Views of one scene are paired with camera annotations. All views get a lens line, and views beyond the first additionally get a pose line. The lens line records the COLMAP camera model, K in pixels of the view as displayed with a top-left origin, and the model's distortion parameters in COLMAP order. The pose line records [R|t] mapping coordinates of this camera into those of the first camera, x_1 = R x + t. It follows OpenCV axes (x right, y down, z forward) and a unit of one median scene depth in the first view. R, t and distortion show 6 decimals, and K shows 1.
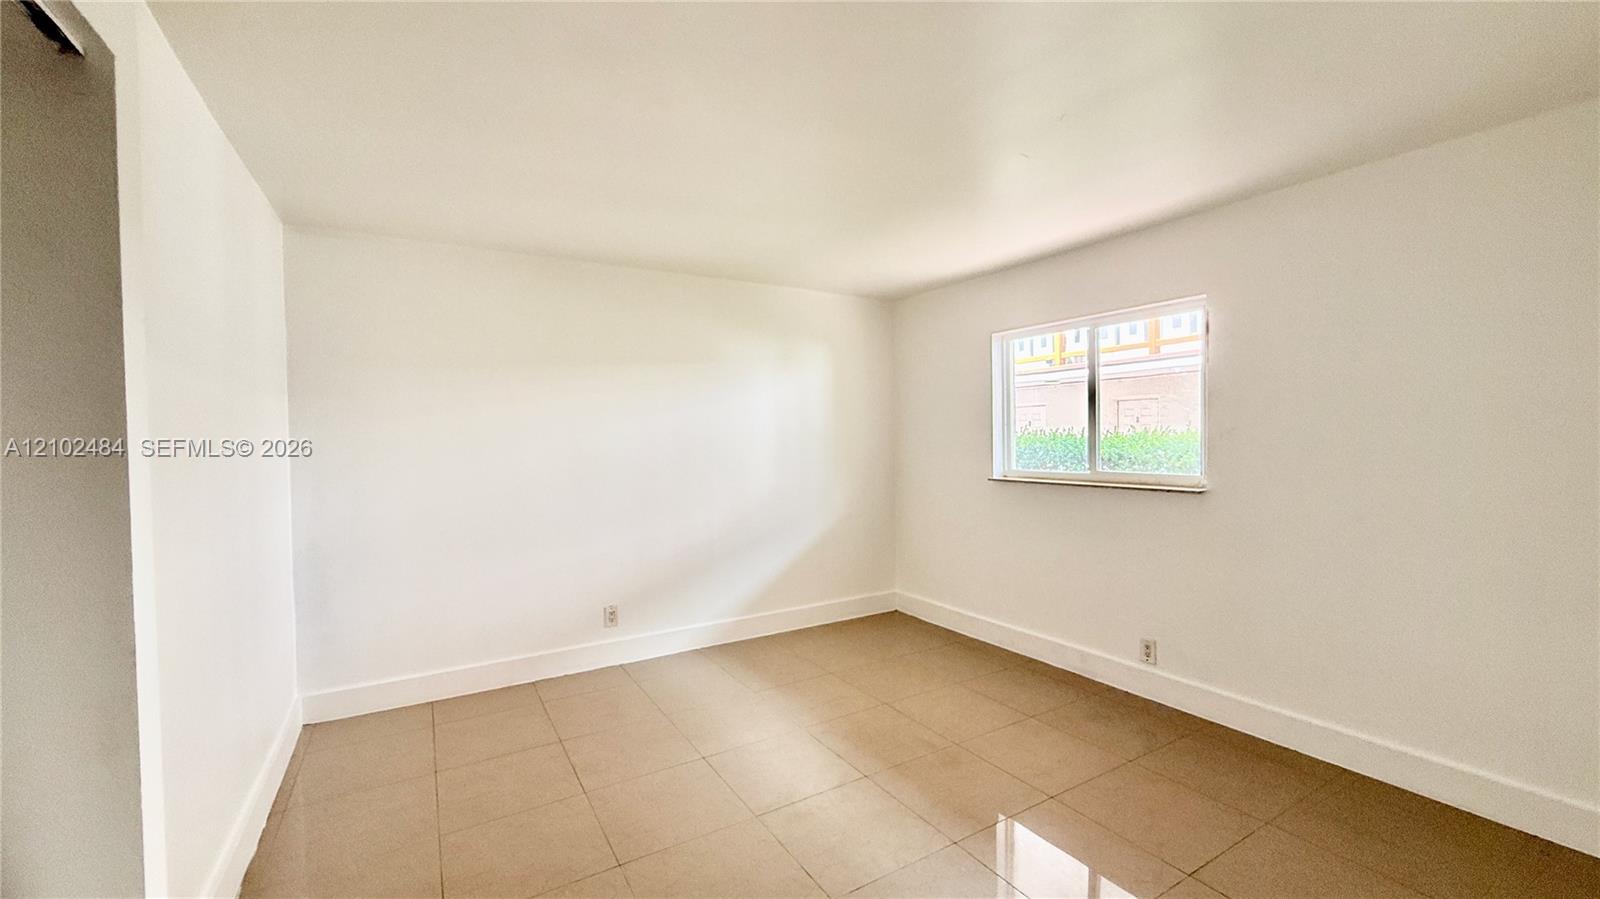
lens RADIAL K [[640.1, 0, 799.4], [0, 640.1, 450.0], [0, 0, 1]] dist [0.000928, -0.000097]
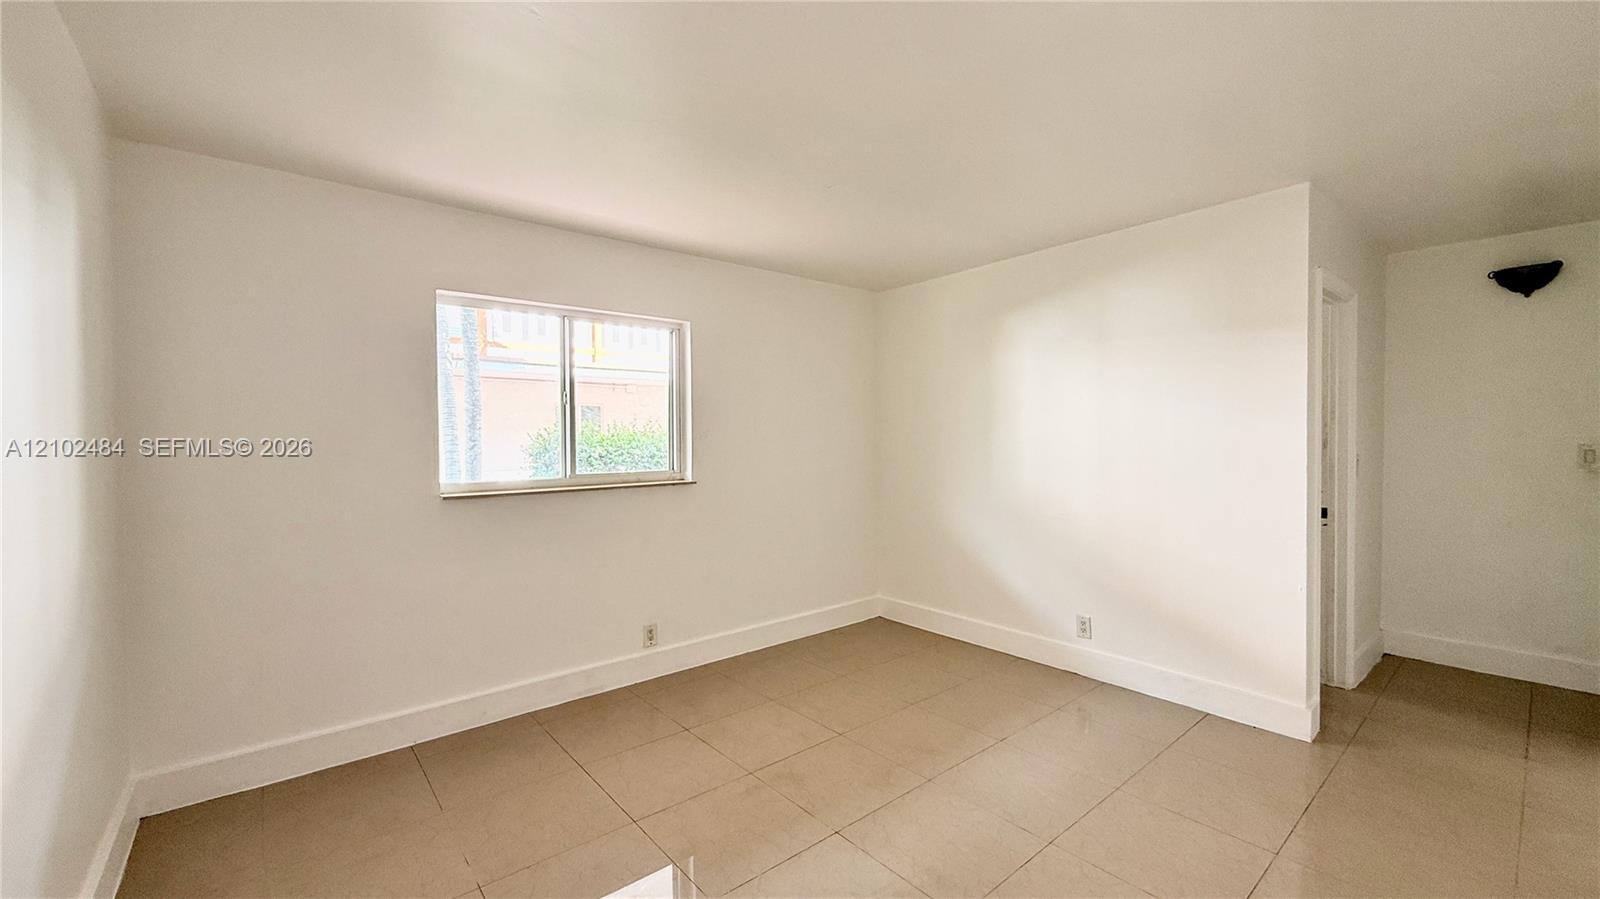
lens RADIAL K [[640.1, 0, 799.0], [0, 640.1, 443.5], [0, 0, 1]] dist [0.000928, -0.000097]
pose [[-0.149910, 0.004272, 0.988690, -0.548953], [0.030564, 0.999533, 0.000316, -0.001828], [-0.988227, 0.030266, -0.149971, 0.882053]]
